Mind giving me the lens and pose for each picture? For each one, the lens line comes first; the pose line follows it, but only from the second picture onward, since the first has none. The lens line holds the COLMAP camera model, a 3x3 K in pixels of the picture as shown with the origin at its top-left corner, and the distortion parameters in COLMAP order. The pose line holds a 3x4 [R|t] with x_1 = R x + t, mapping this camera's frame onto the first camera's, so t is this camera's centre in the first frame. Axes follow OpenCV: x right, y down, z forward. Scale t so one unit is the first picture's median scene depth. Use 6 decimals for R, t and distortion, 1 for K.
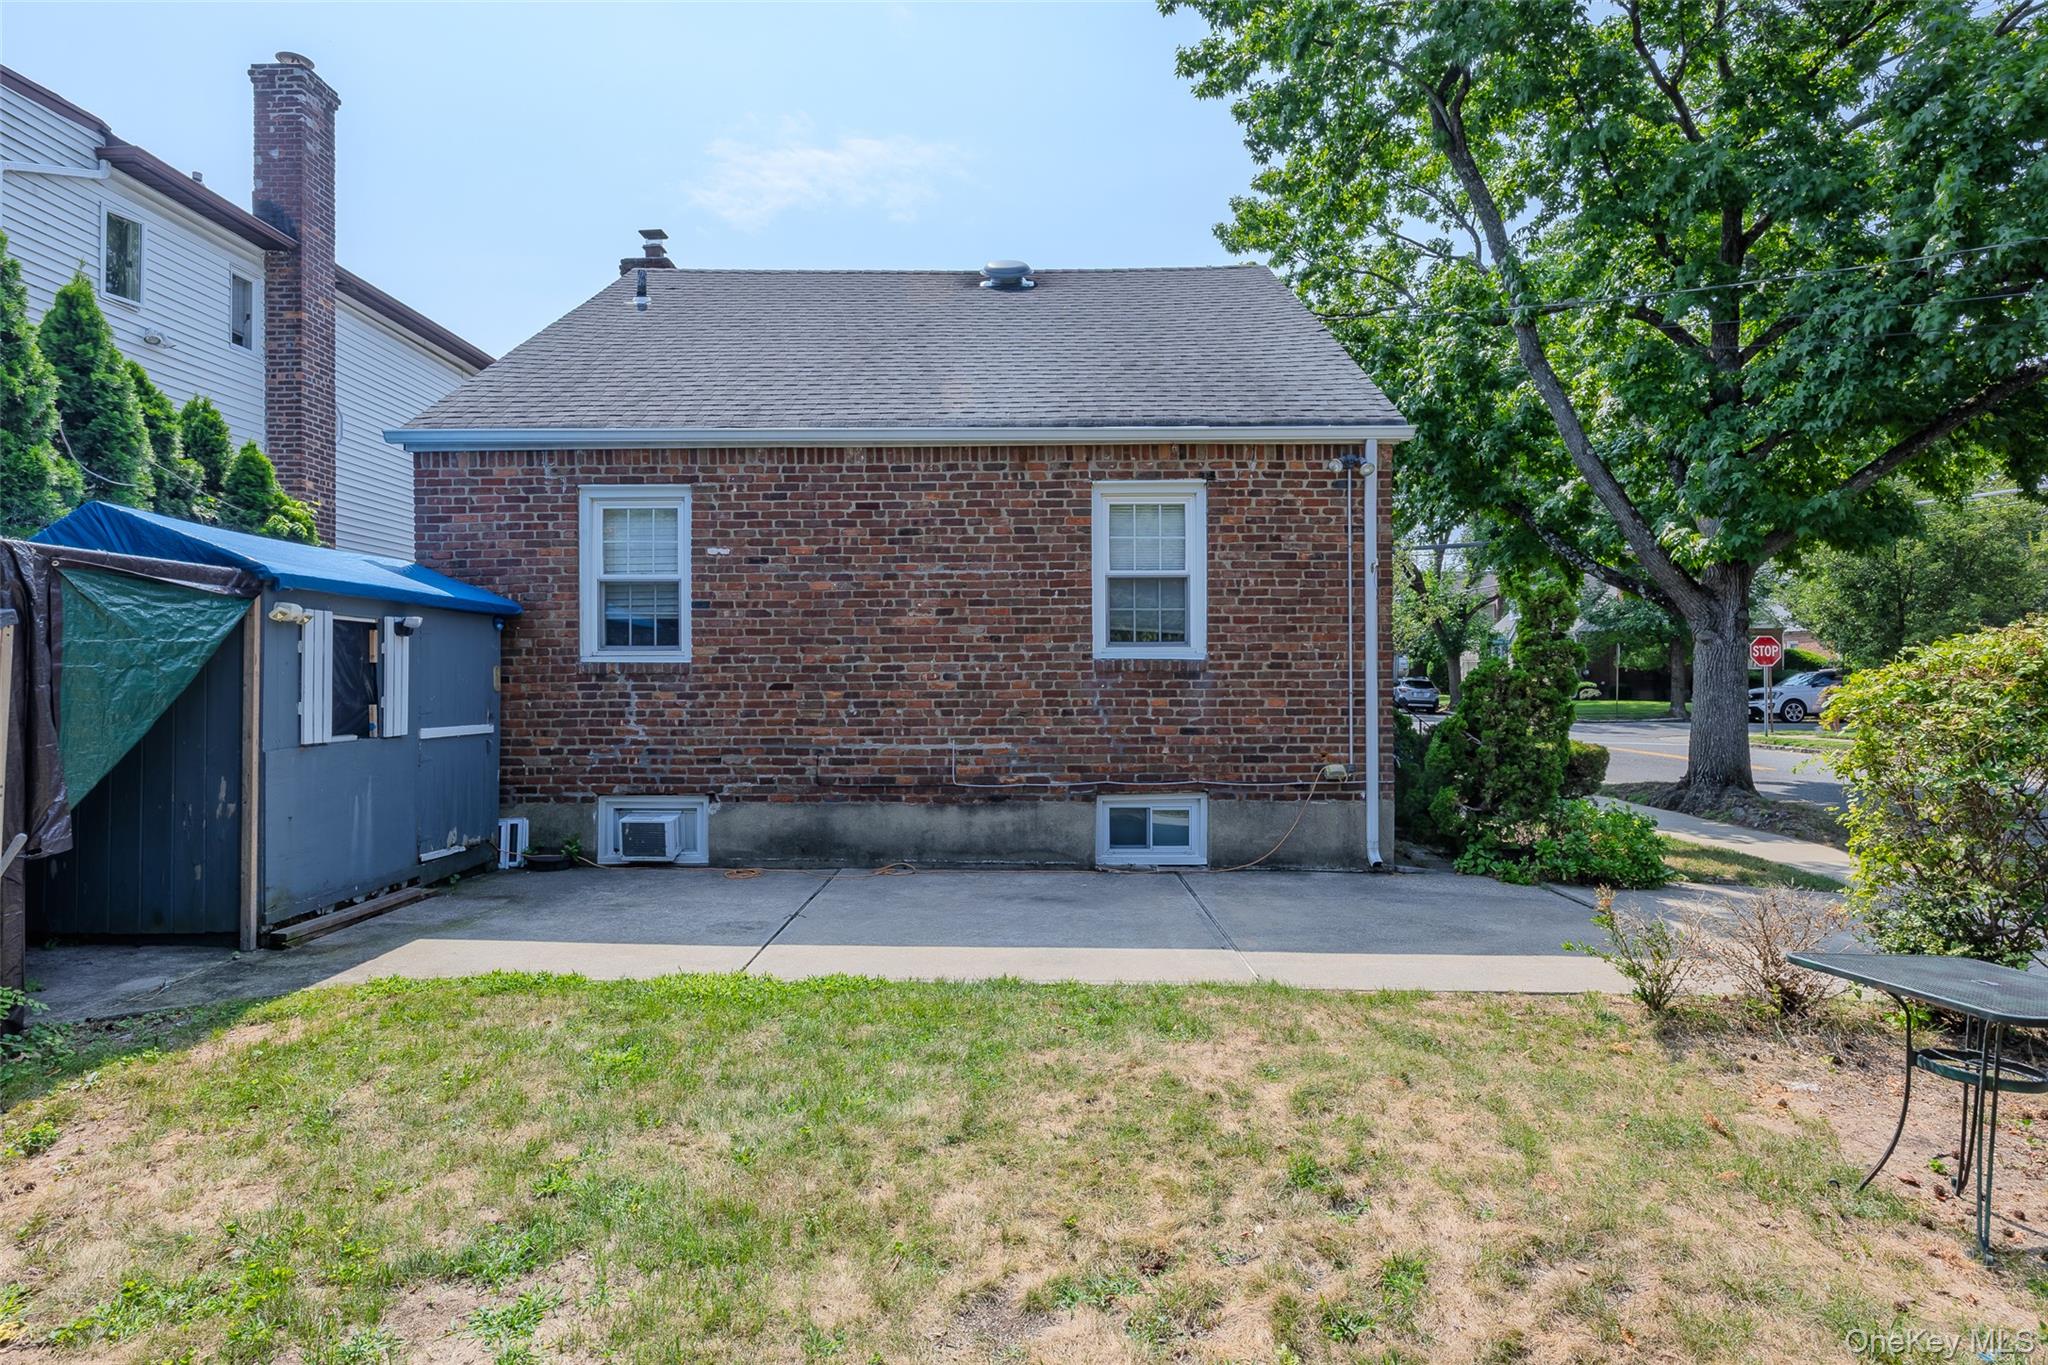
lens RADIAL K [[1077.0, 0, 1026.9], [0, 1077.0, 682.5], [0, 0, 1]] dist [0.000842, 0.000069]
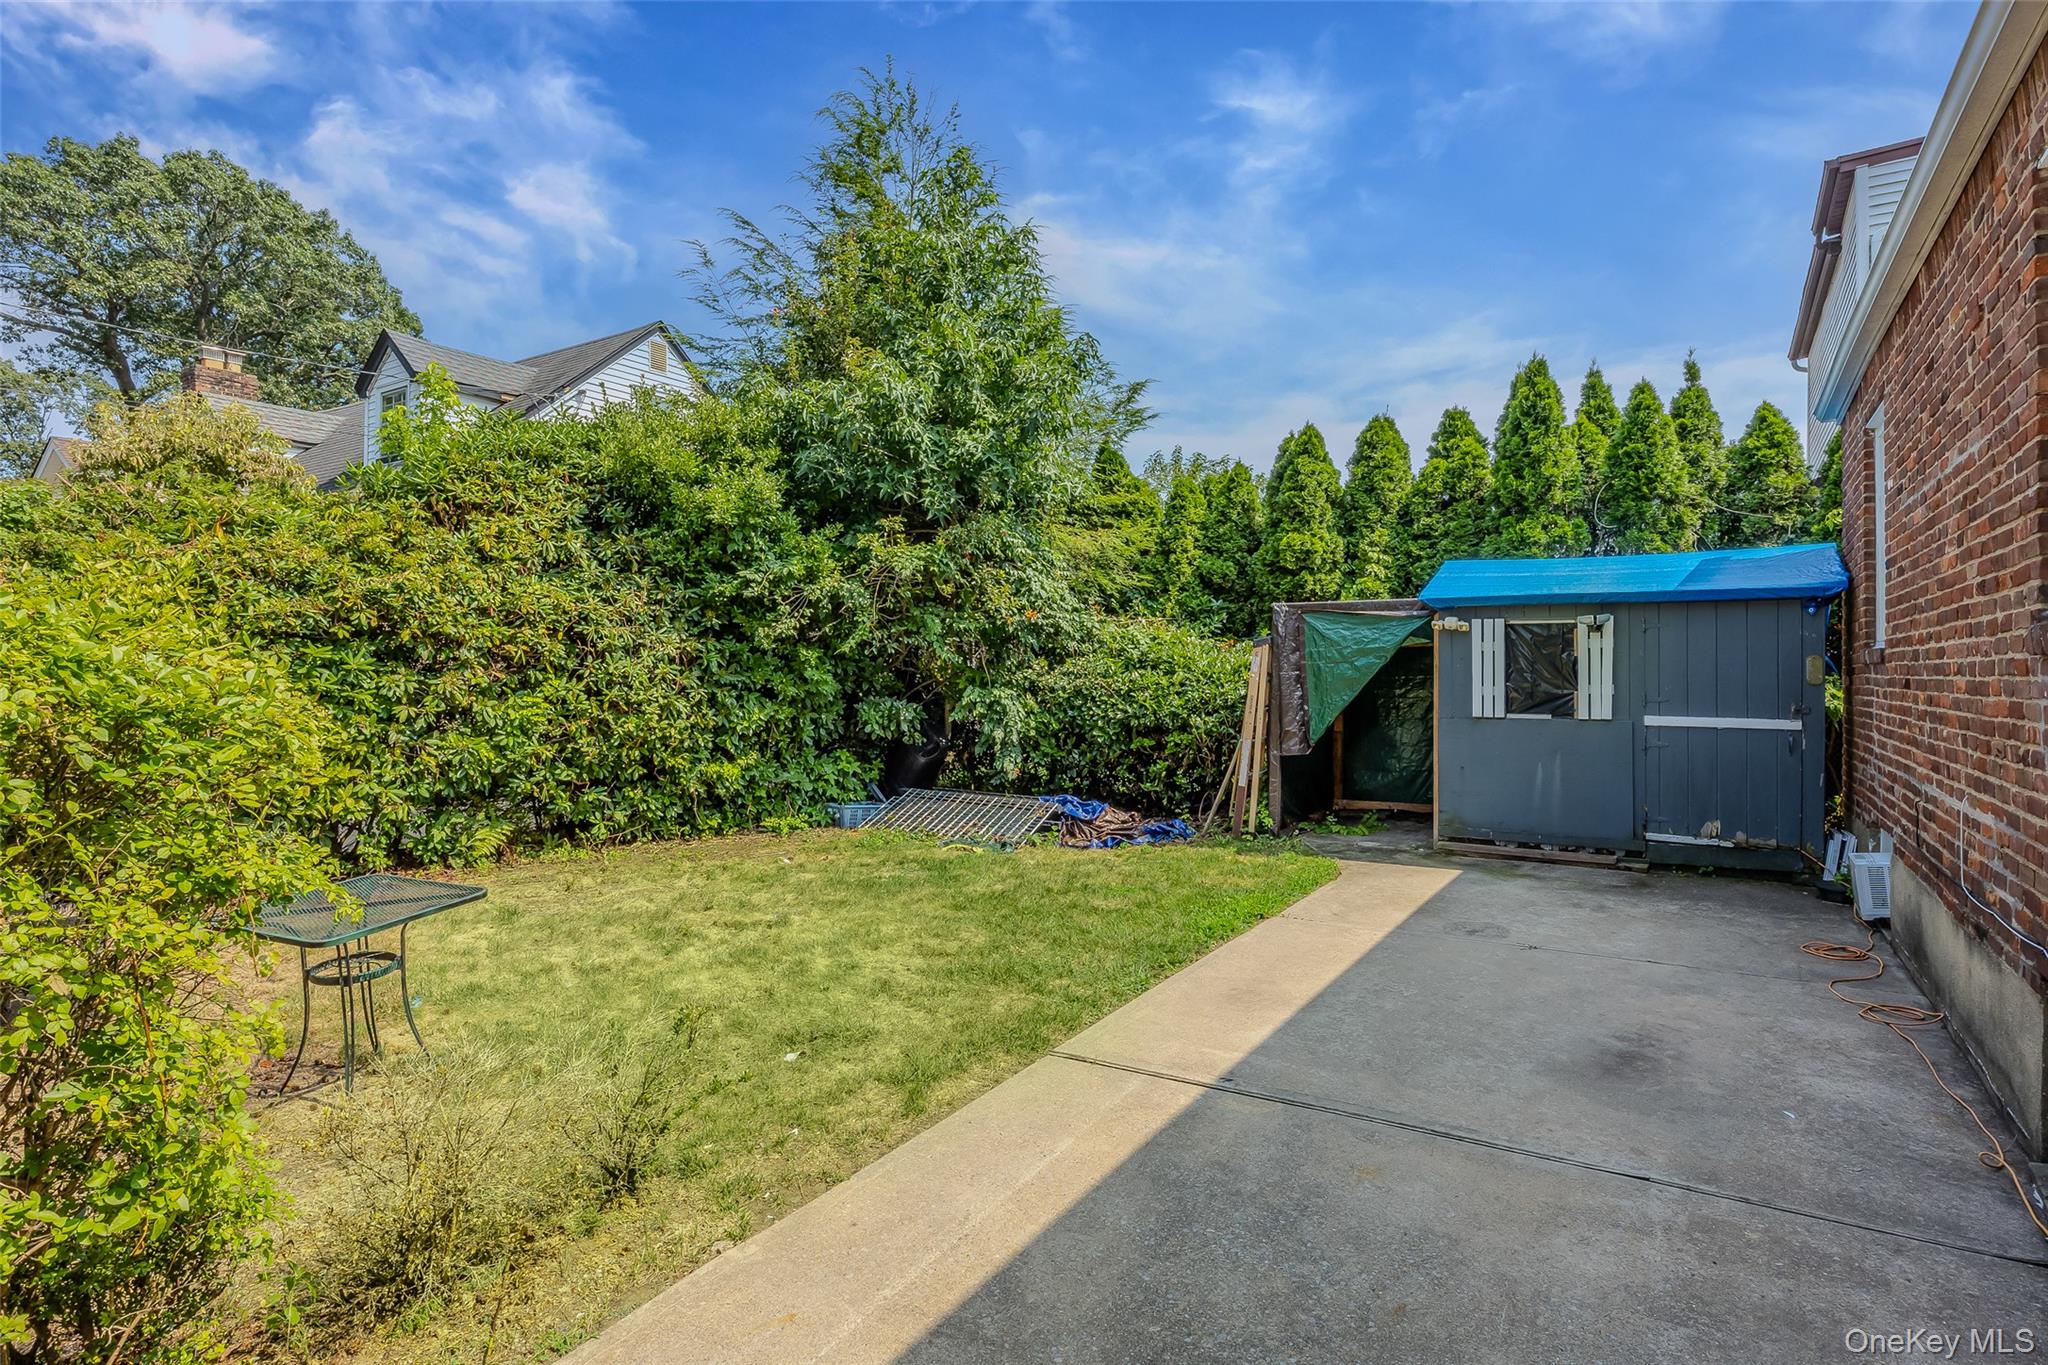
lens RADIAL K [[1077.0, 0, 1026.4], [0, 1077.0, 677.6], [0, 0, 1]] dist [0.000842, 0.000069]
pose [[-0.533300, 0.007725, -0.845891, 0.742185], [-0.001684, 0.999947, 0.010194, -0.005747], [0.845925, 0.006860, -0.533258, 1.145956]]
